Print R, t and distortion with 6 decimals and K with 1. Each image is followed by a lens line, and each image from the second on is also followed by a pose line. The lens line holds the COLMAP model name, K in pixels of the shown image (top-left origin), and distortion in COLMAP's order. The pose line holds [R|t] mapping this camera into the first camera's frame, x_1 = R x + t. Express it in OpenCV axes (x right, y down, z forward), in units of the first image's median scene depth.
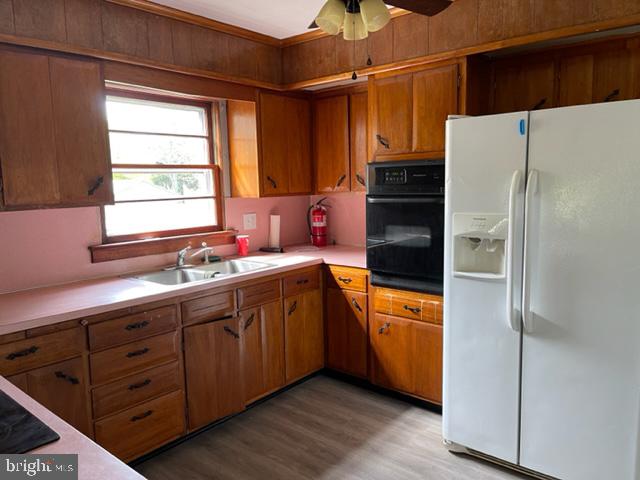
lens RADIAL K [[483.4, 0, 315.3], [0, 483.4, 239.2], [0, 0, 1]] dist [0.090657, -0.121405]
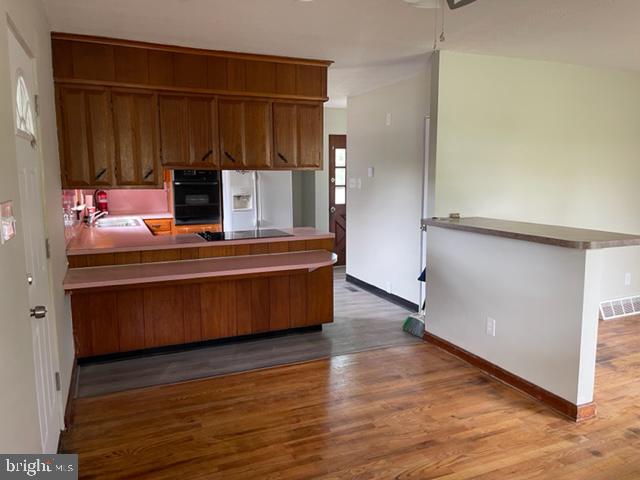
lens RADIAL K [[483.4, 0, 315.3], [0, 483.4, 239.2], [0, 0, 1]] dist [0.090657, -0.121405]
pose [[0.436663, -0.105595, 0.893406, -1.601498], [0.103746, 0.992372, 0.066585, 0.083158], [-0.893623, 0.063612, 0.444287, -0.470294]]
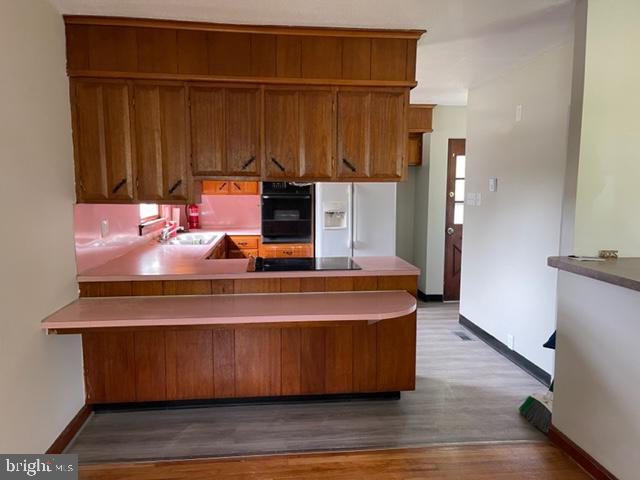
lens RADIAL K [[481.3, 0, 317.8], [0, 481.3, 245.4], [0, 0, 1]] dist [0.091697, -0.119420]
pose [[0.683248, -0.069483, 0.726873, -1.168468], [0.071700, 0.997036, 0.027911, 0.071620], [-0.726658, 0.033047, 0.686204, -0.438932]]
